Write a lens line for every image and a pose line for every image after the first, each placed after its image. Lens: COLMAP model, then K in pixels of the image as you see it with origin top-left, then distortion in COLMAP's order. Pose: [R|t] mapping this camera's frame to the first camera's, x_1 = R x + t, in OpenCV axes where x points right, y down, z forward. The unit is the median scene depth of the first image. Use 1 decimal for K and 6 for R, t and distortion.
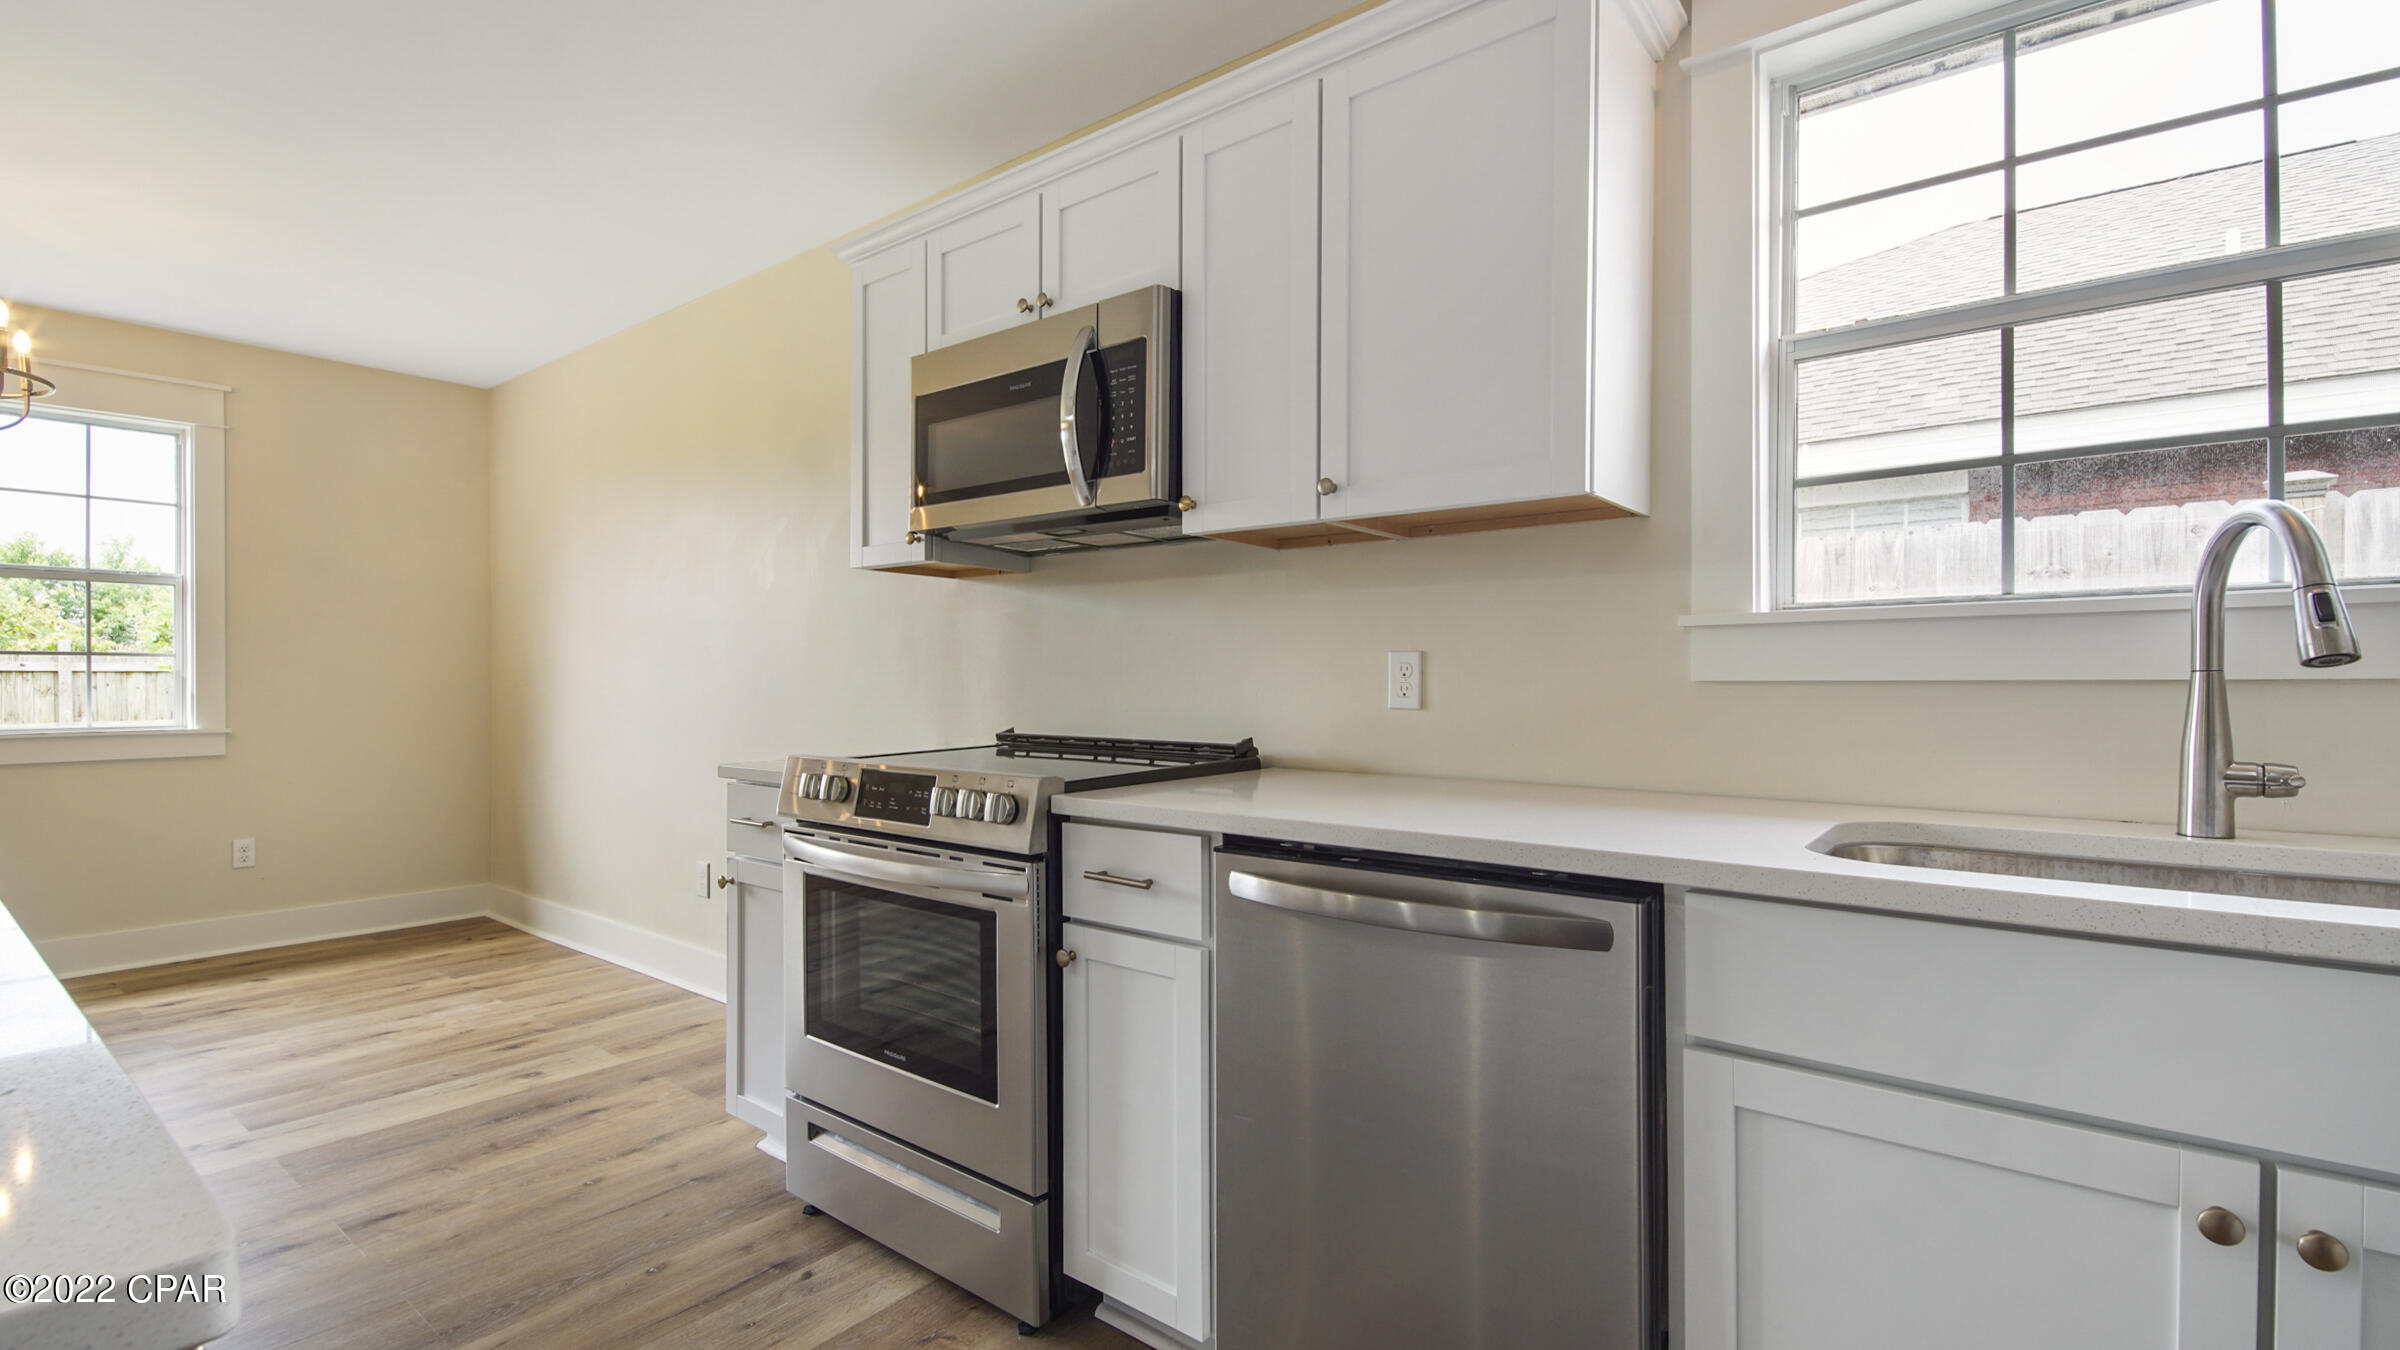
lens RADIAL K [[1070.5, 0, 1183.4], [0, 1070.5, 662.1], [0, 0, 1]] dist [0.029906, -0.015986]
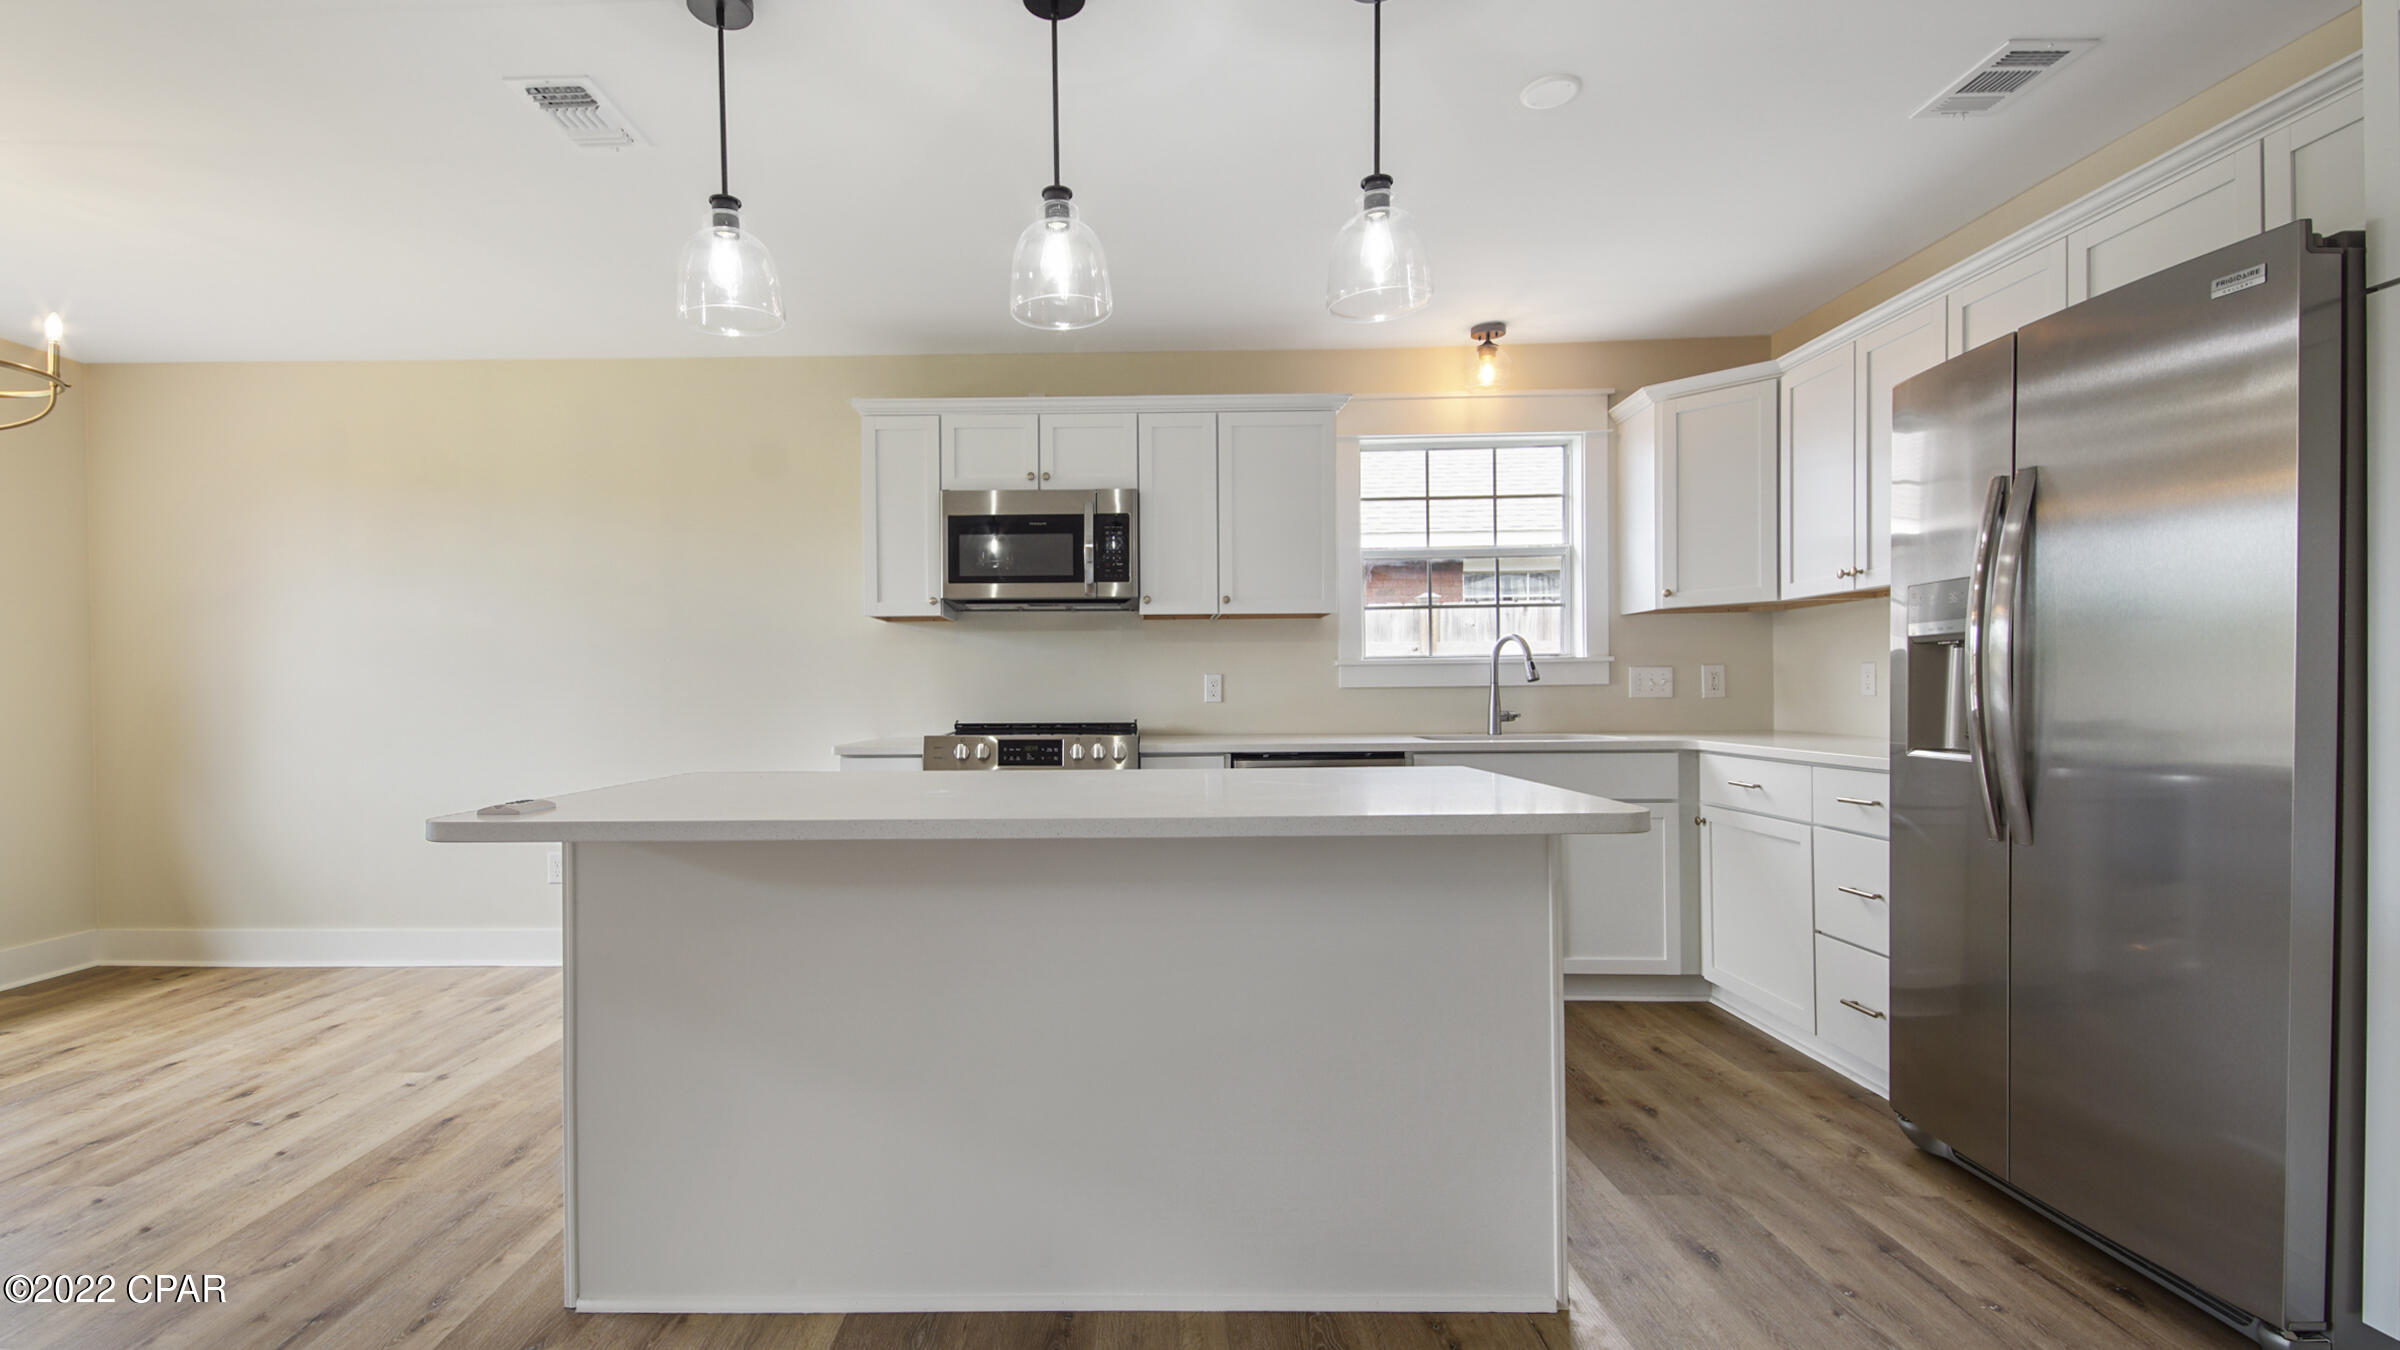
lens RADIAL K [[1070.5, 0, 1145.2], [0, 1070.5, 698.6], [0, 0, 1]] dist [0.029906, -0.015986]
pose [[0.801290, -0.011796, 0.598159, -0.973269], [-0.001332, 0.999768, 0.021500, -0.006523], [-0.598274, -0.018025, 0.801089, -0.486126]]
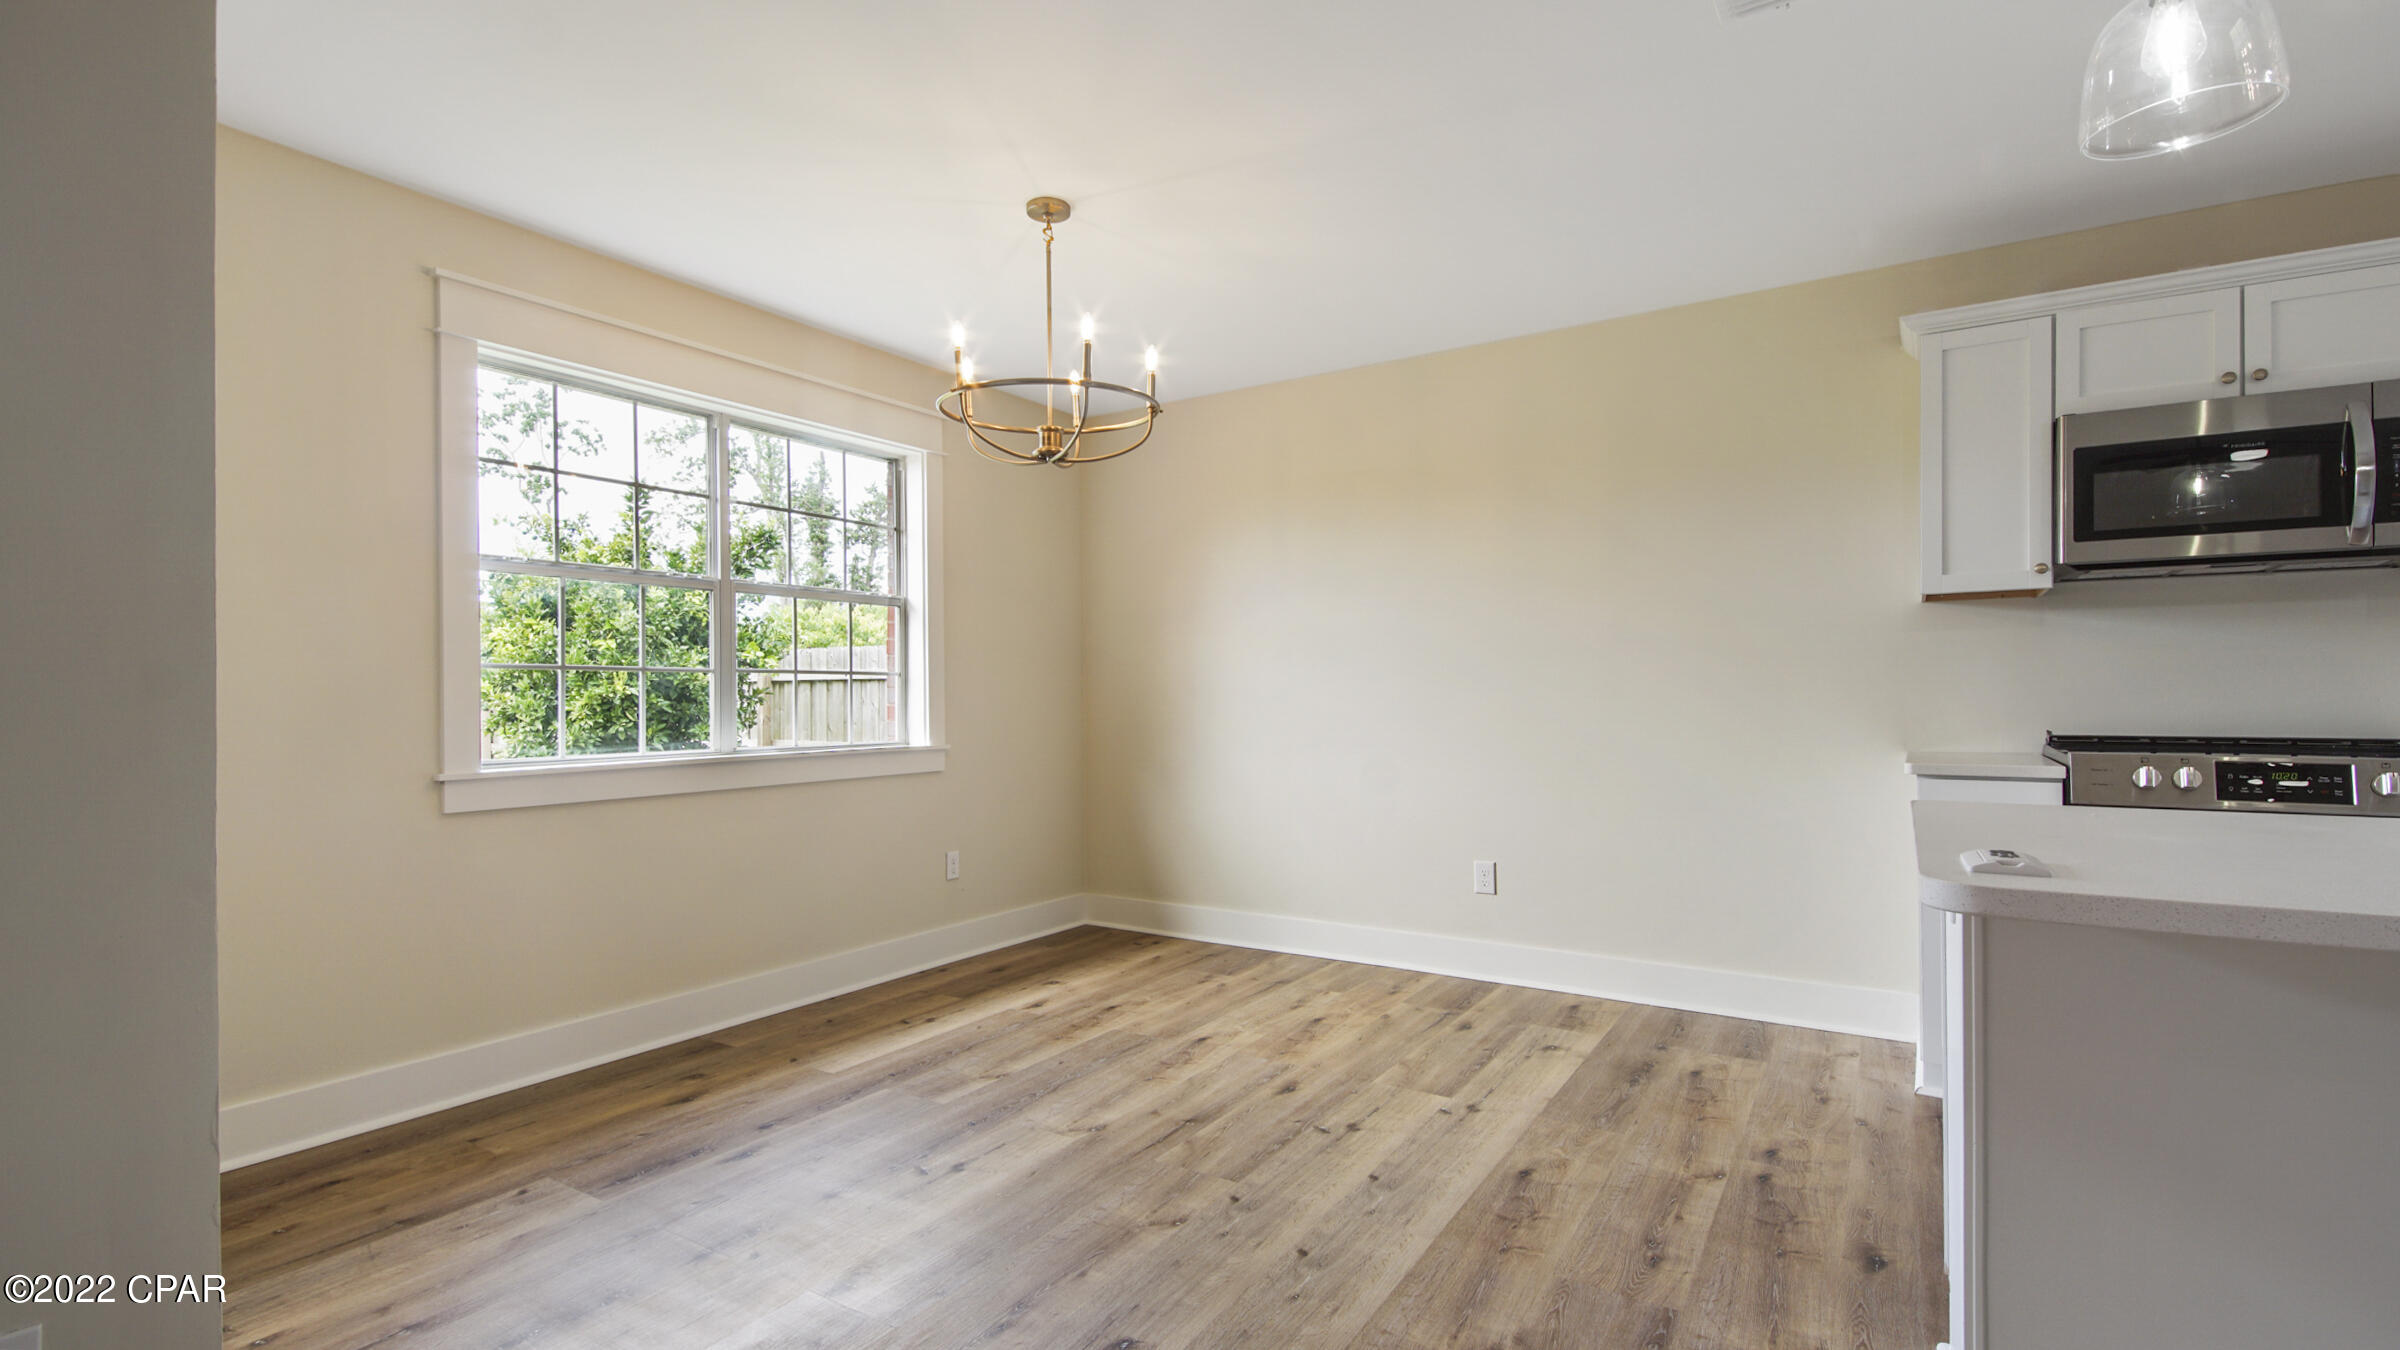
lens RADIAL K [[1070.5, 0, 1218.9], [0, 1070.5, 680.9], [0, 0, 1]] dist [0.029906, -0.015986]
pose [[0.993572, -0.006171, 0.113030, -1.307629], [0.005769, 0.999976, 0.003879, -0.004024], [-0.113051, -0.003202, 0.993584, -0.075922]]
